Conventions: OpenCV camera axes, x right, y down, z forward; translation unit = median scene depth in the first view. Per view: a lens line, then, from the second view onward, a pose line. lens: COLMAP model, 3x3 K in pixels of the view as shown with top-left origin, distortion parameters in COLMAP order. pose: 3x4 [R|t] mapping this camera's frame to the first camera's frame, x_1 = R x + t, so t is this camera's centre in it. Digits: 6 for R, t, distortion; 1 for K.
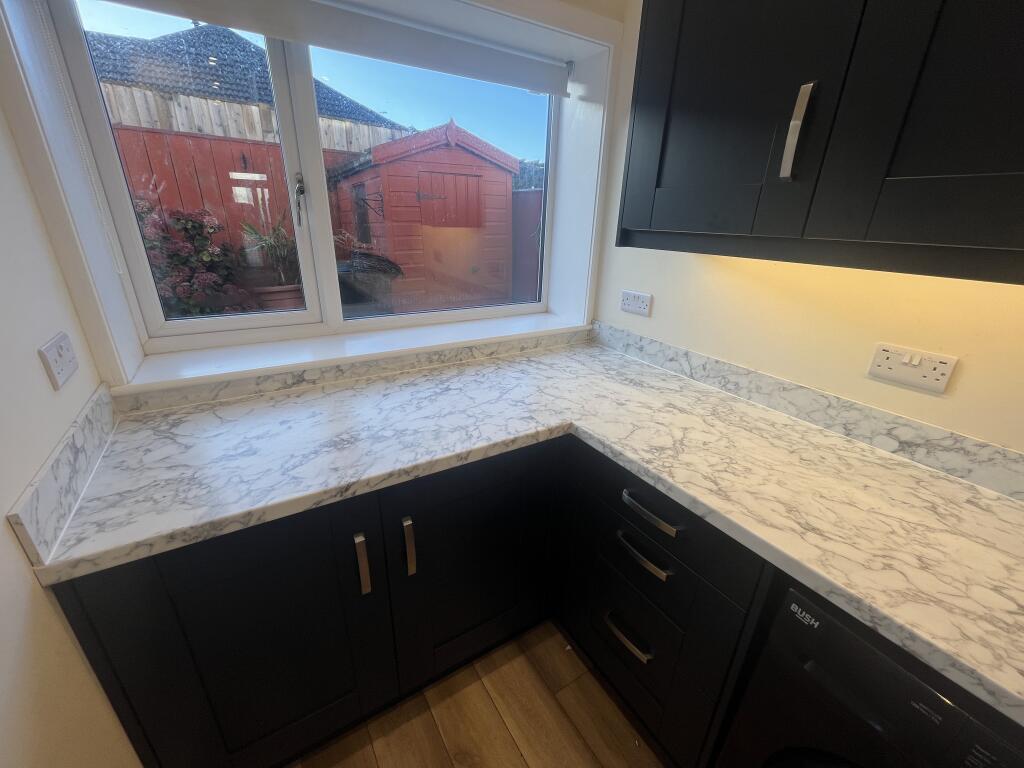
lens RADIAL K [[418.3, 0, 511.4], [0, 418.3, 379.7], [0, 0, 1]] dist [-0.008823, 0.001066]
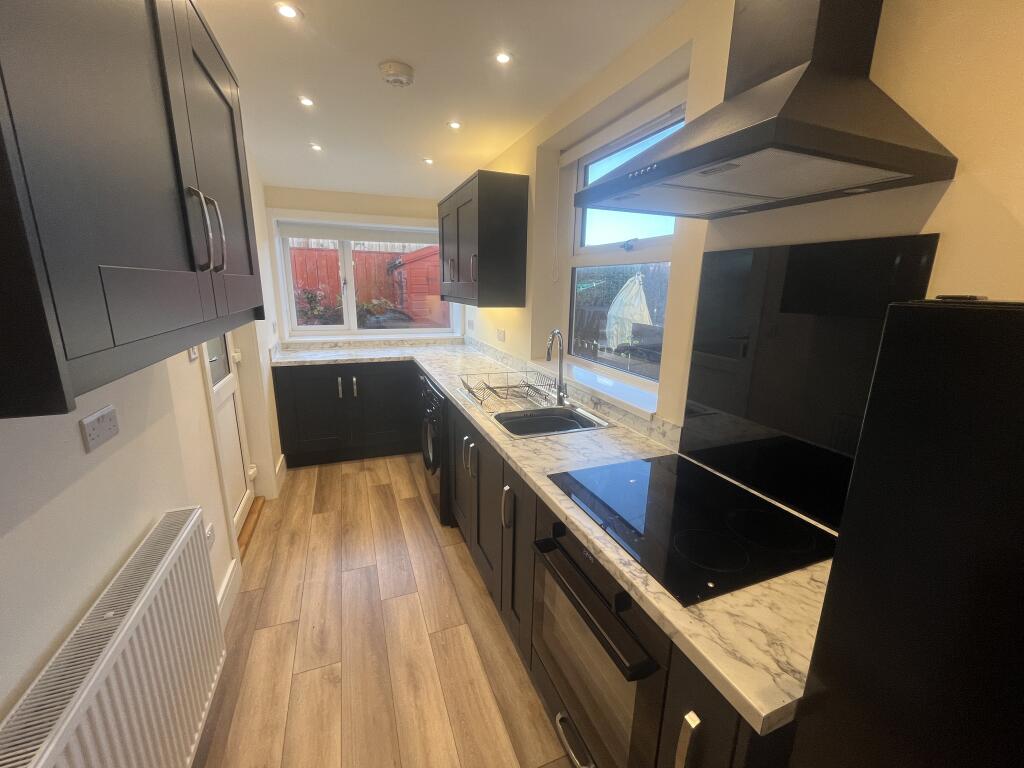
lens RADIAL K [[418.3, 0, 509.6], [0, 418.3, 383.7], [0, 0, 1]] dist [-0.008823, 0.001066]
pose [[0.981114, 0.030042, -0.191083, 2.212954], [-0.057707, 0.988339, -0.140911, 1.072778], [0.184622, 0.149277, 0.971407, -2.780932]]
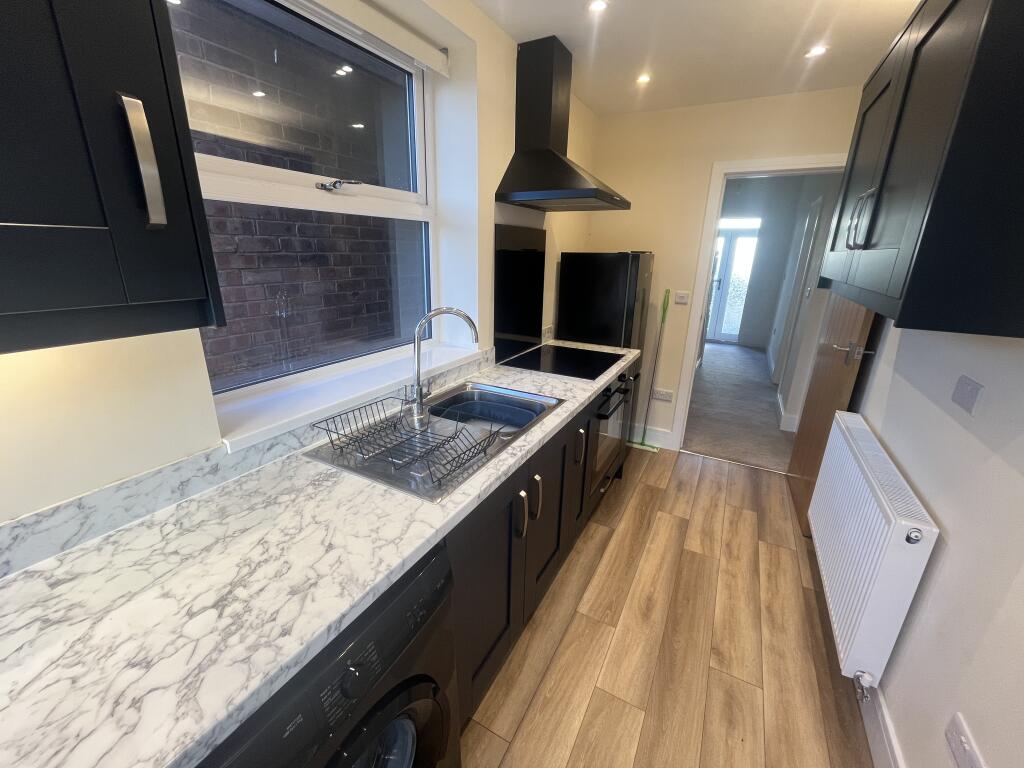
lens RADIAL K [[418.3, 0, 507.6], [0, 418.3, 386.3], [0, 0, 1]] dist [-0.008823, 0.001066]
pose [[-0.482339, -0.308534, 0.819851, 0.094199], [0.290575, 0.826575, 0.482017, -0.220263], [-0.826387, 0.470724, -0.309037, 0.353010]]
